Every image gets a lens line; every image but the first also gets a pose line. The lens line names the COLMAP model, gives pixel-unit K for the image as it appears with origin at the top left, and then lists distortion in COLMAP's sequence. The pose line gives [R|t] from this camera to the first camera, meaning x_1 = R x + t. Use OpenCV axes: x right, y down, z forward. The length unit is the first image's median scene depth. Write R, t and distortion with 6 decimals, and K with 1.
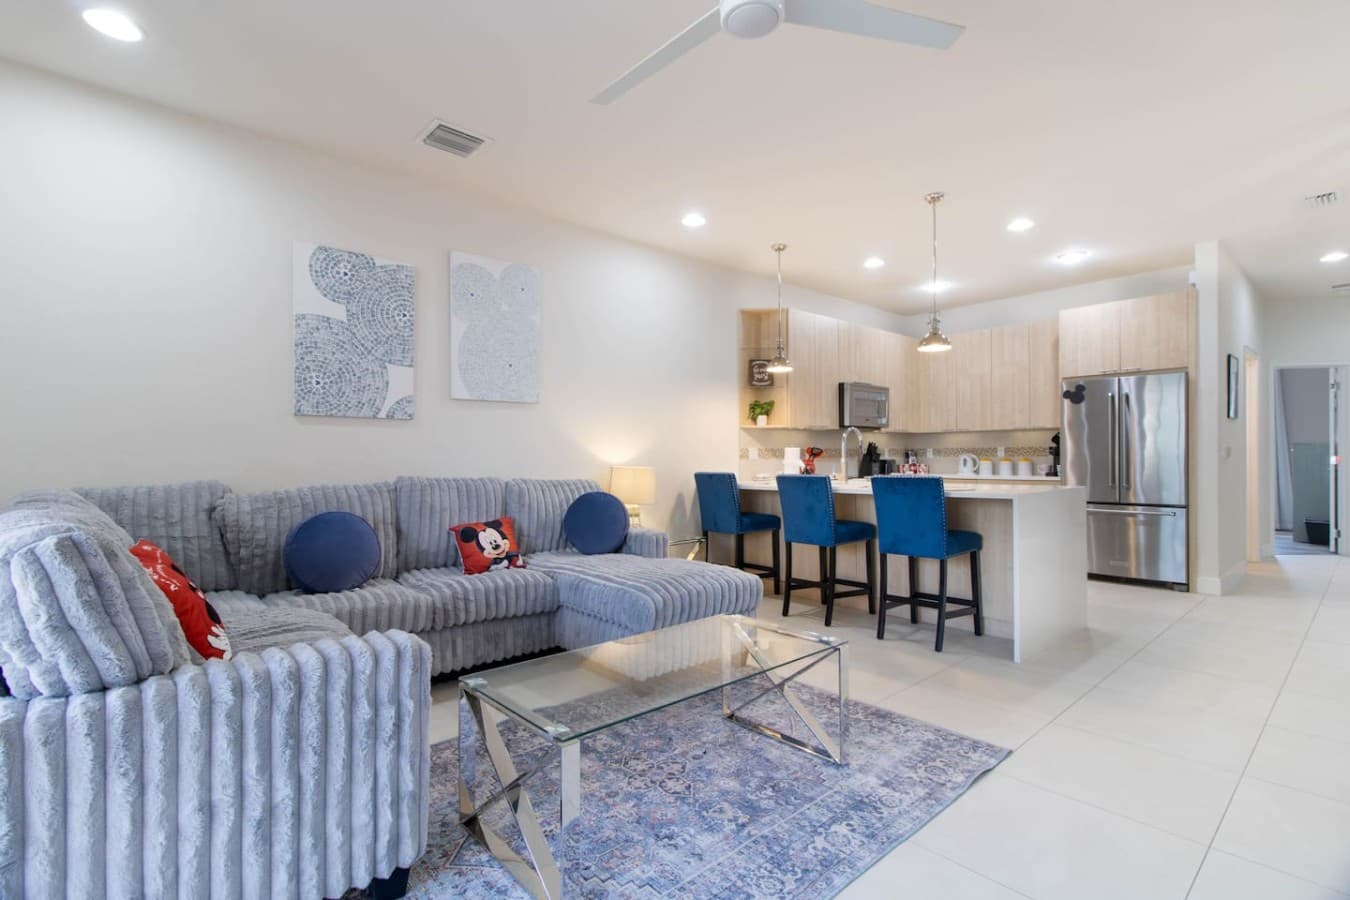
lens RADIAL K [[635.0, 0, 678.9], [0, 635.0, 459.8], [0, 0, 1]] dist [0.002211, 0.000545]
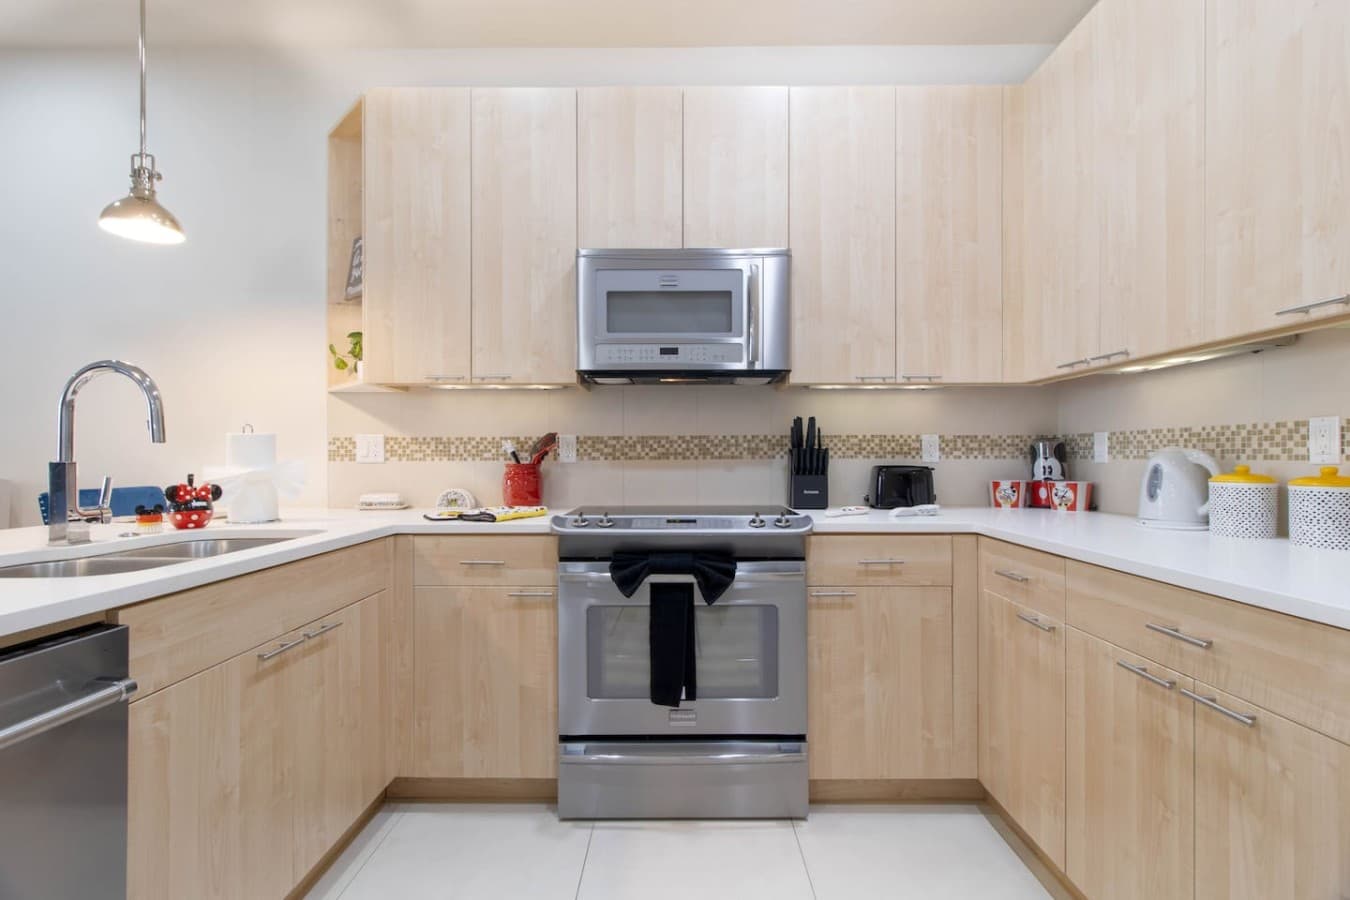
lens RADIAL K [[635.0, 0, 678.9], [0, 635.0, 459.8], [0, 0, 1]] dist [0.002211, 0.000545]
pose [[0.742438, 0.009315, -0.669850, 0.509739], [-0.007231, 0.999957, 0.005891, -0.005294], [0.669875, 0.000470, 0.742473, 0.715237]]
